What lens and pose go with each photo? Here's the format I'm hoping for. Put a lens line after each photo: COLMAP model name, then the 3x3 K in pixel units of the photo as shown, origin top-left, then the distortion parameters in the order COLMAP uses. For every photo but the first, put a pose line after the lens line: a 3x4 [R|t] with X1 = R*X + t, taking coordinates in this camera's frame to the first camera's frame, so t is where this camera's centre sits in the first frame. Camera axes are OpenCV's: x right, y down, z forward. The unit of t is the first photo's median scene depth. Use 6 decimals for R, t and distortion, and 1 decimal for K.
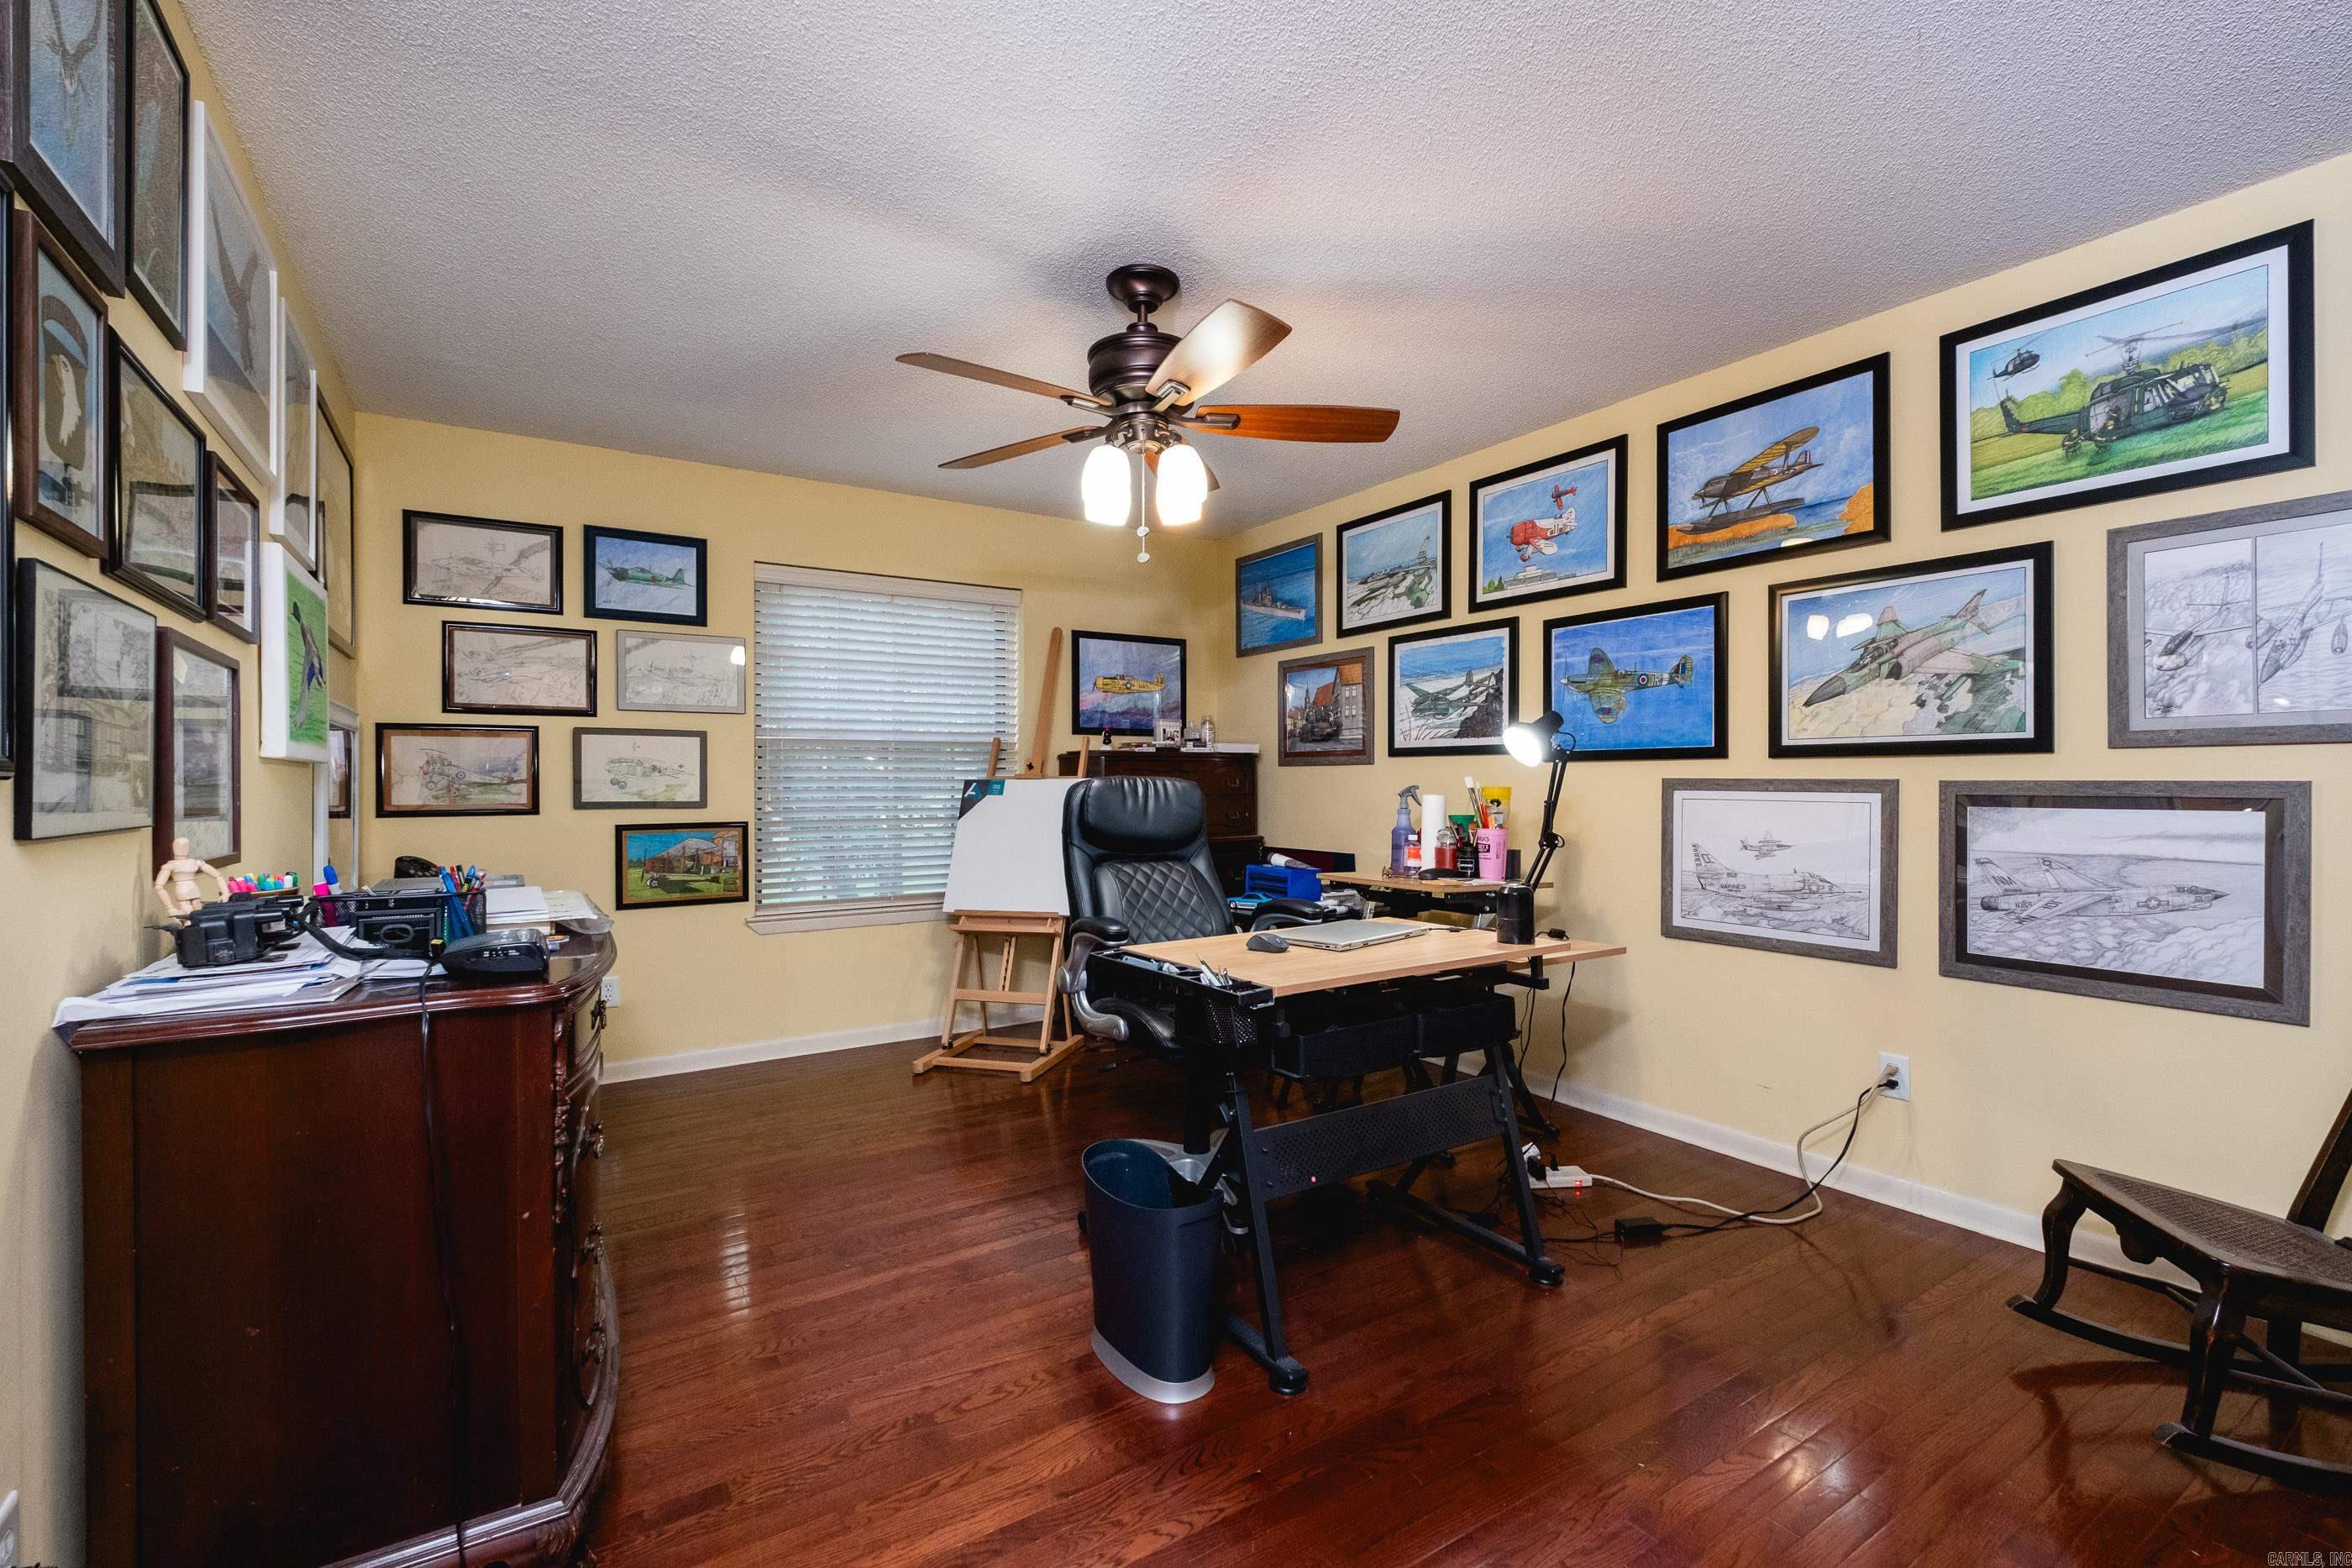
lens RADIAL K [[1015.4, 0, 1171.7], [0, 1015.4, 788.2], [0, 0, 1]] dist [0.001675, -0.005870]
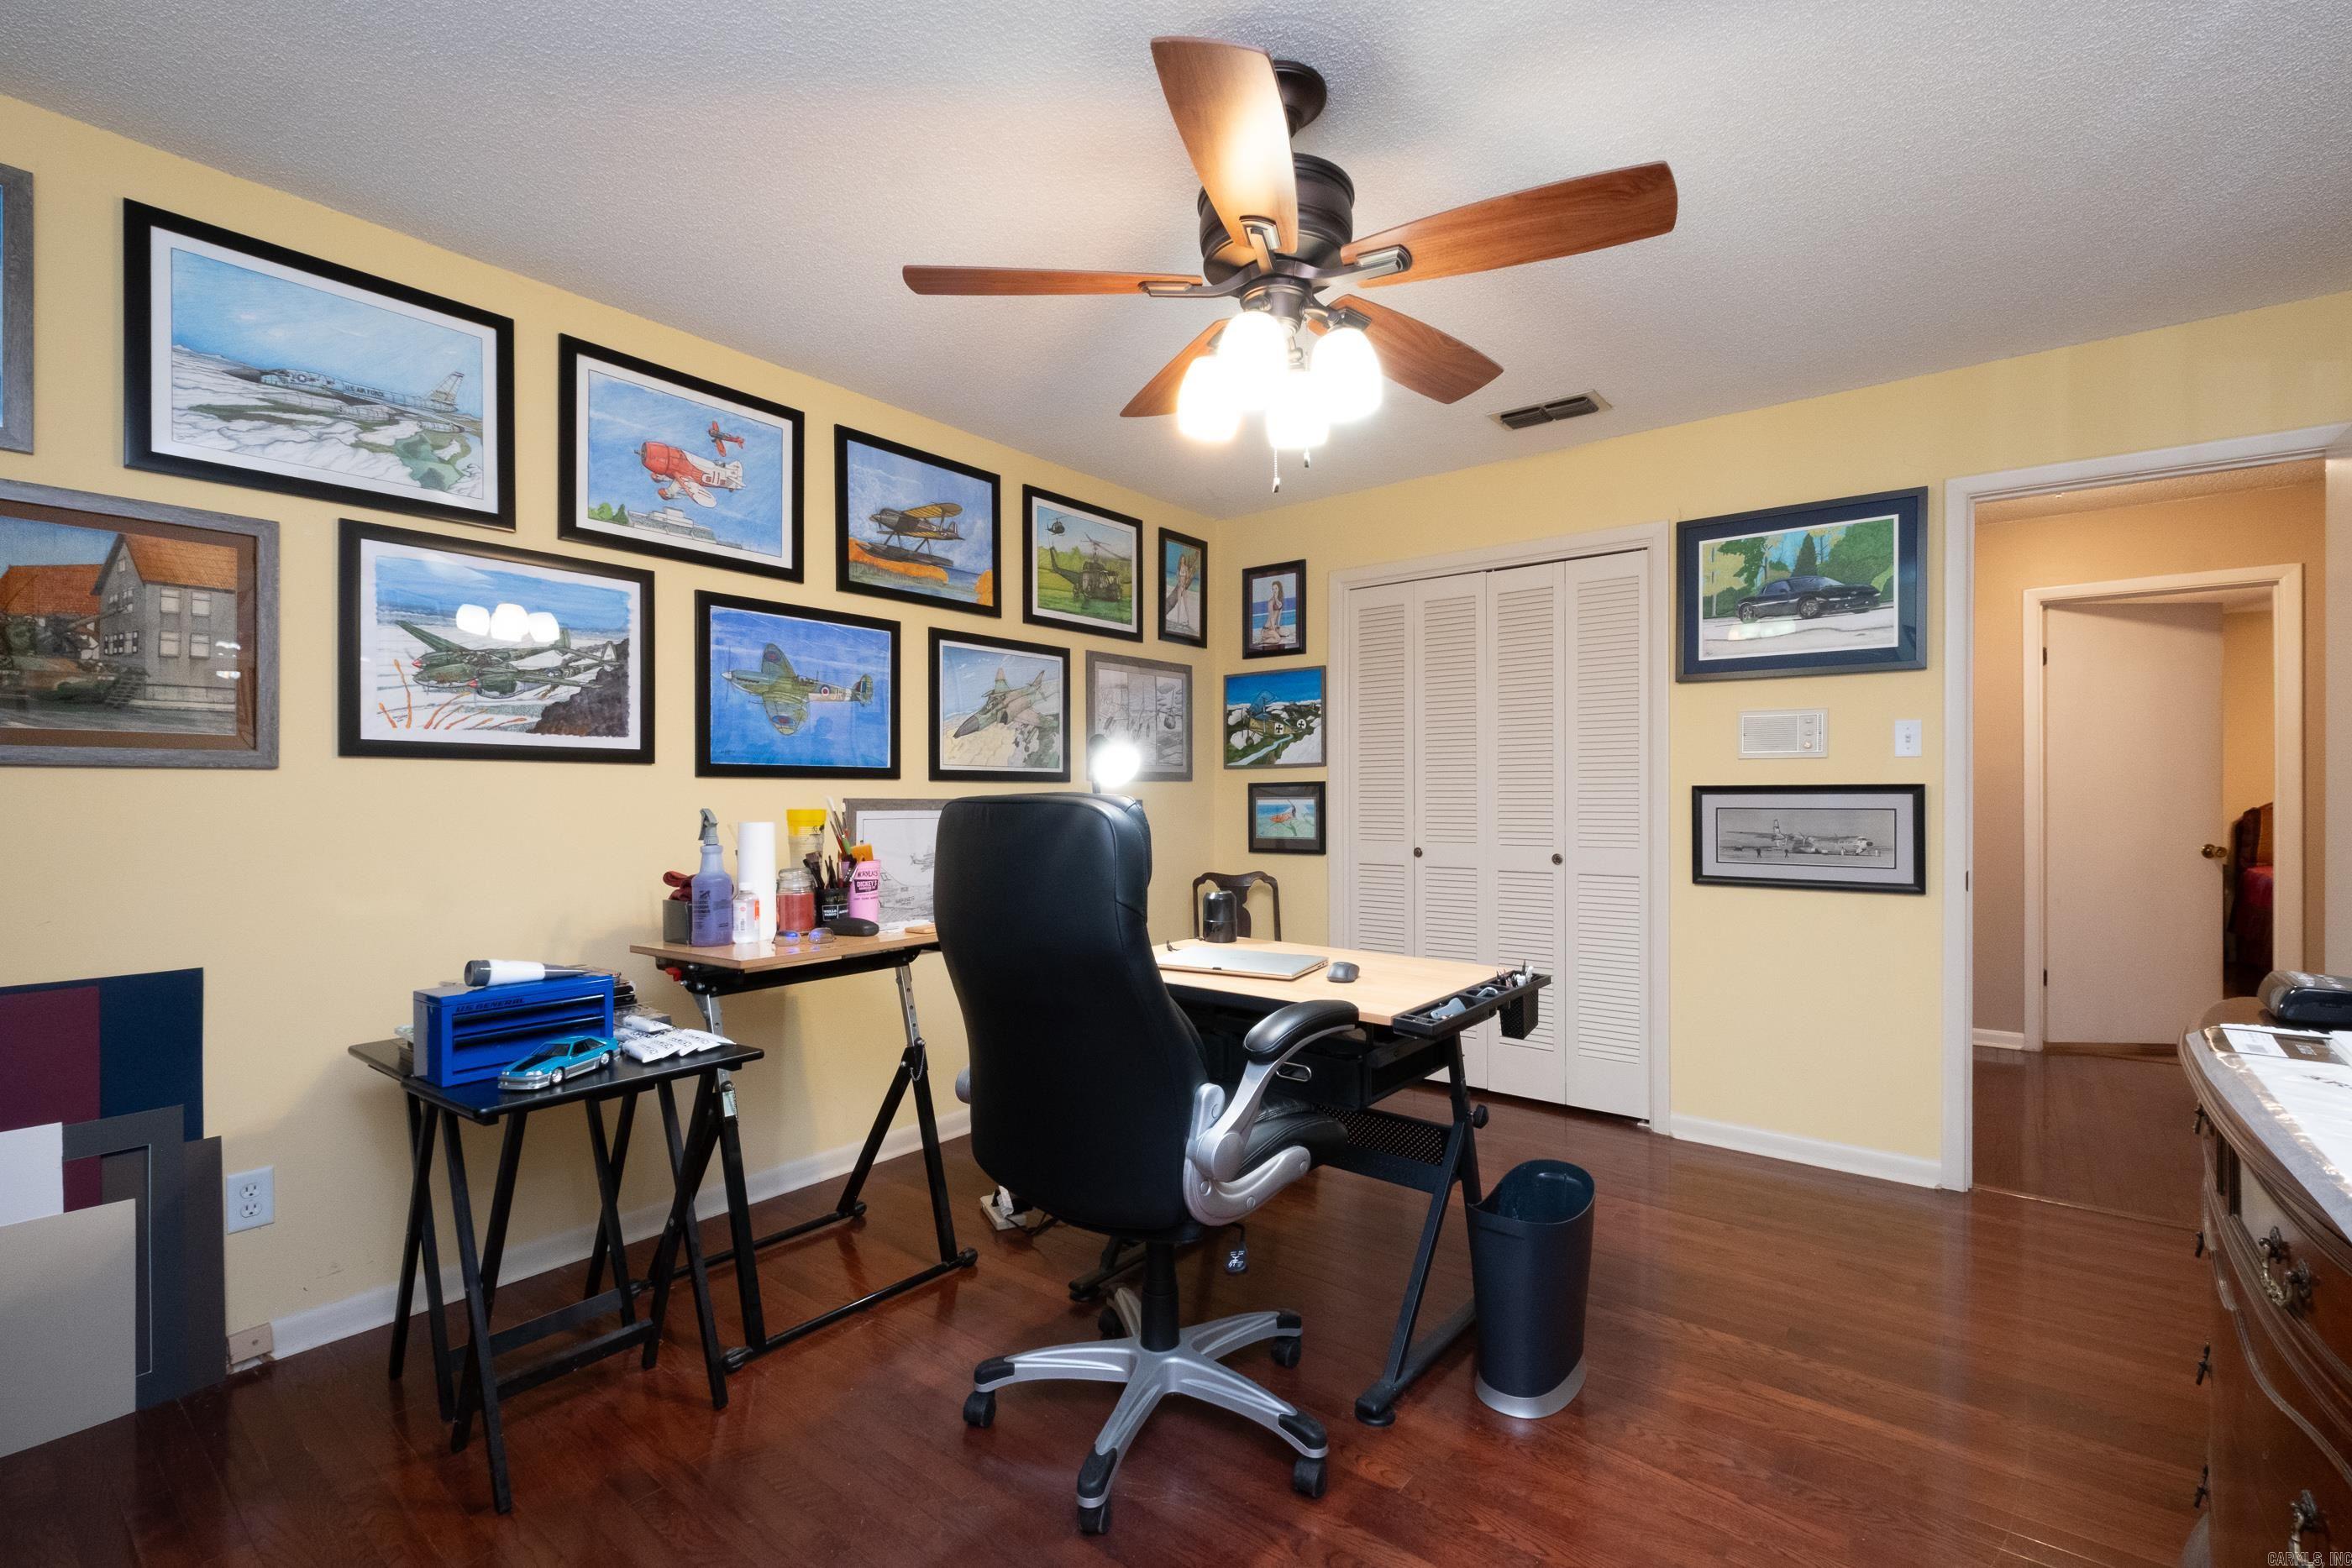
lens RADIAL K [[1015.4, 0, 1171.7], [0, 1015.4, 788.2], [0, 0, 1]] dist [0.001675, -0.005870]
pose [[-0.314001, 0.004538, 0.949412, -0.499672], [0.004834, 0.999983, -0.003181, -0.014344], [-0.949410, 0.003591, -0.314018, 0.974831]]
